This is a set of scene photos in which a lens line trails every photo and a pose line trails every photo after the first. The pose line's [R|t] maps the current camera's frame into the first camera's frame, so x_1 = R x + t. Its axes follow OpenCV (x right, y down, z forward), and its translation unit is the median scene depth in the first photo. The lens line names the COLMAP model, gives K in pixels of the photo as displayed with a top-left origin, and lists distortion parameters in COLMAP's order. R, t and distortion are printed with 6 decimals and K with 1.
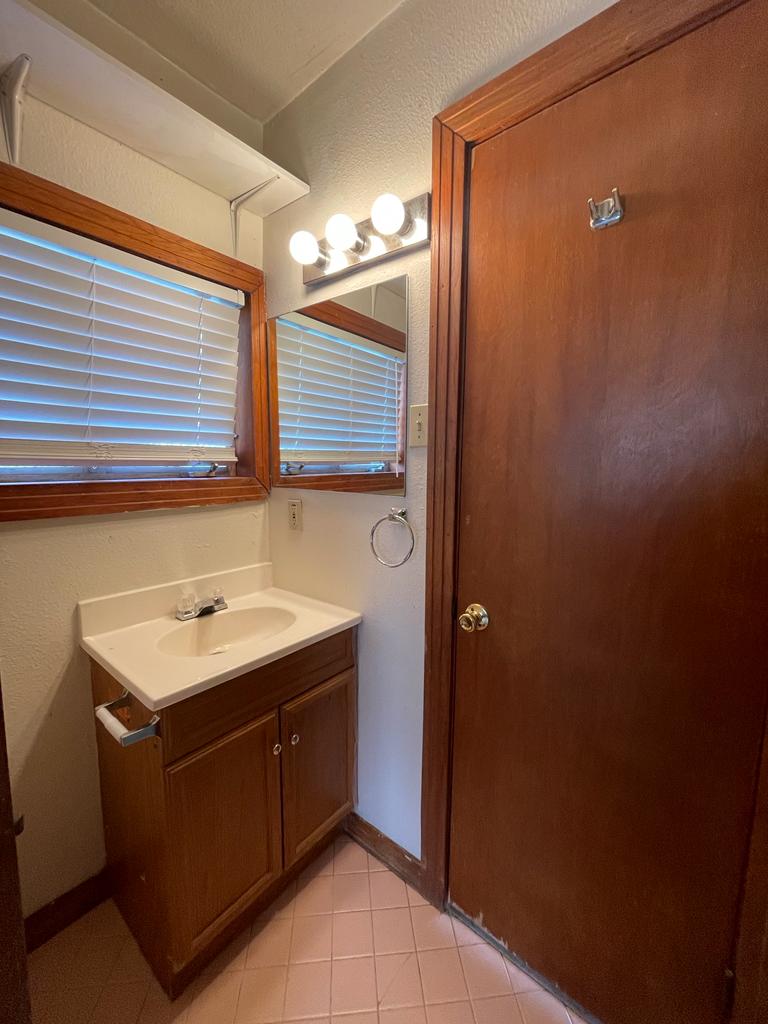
lens RADIAL K [[411.6, 0, 382.4], [0, 411.6, 512.1], [0, 0, 1]] dist [0.000029, -0.000253]
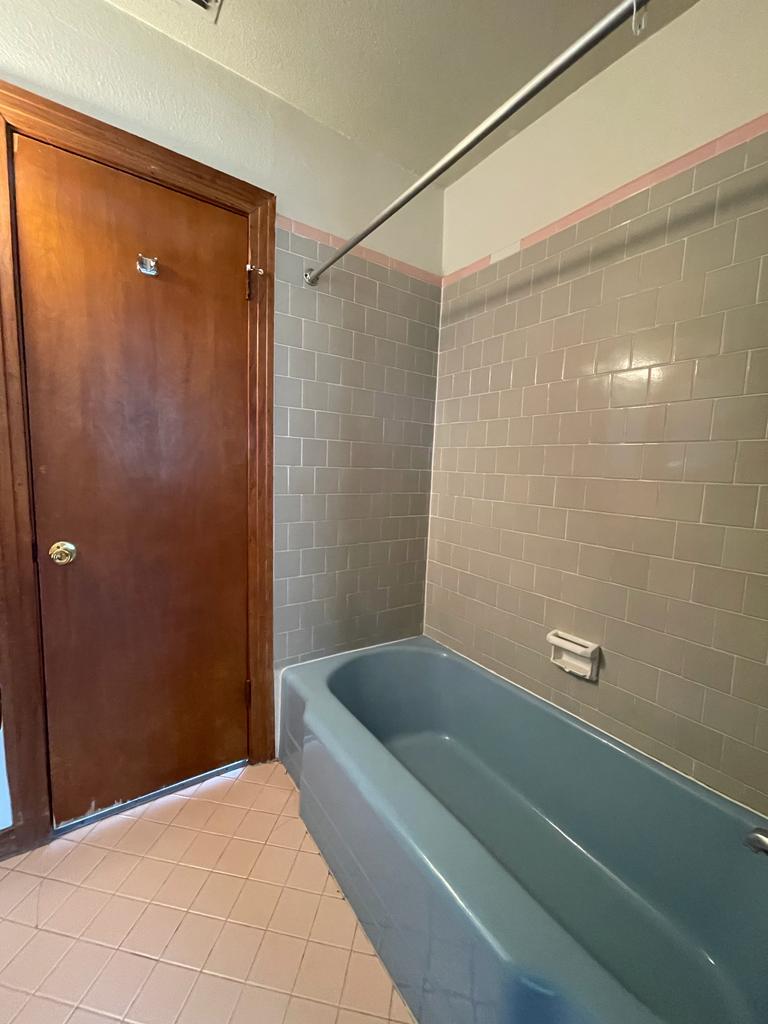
lens RADIAL K [[411.6, 0, 382.4], [0, 411.6, 512.1], [0, 0, 1]] dist [0.000029, -0.000253]
pose [[0.265739, -0.099200, 0.958928, -0.636448], [0.082723, 0.993369, 0.079839, 0.122794], [-0.960489, 0.058109, 0.272183, -0.190169]]
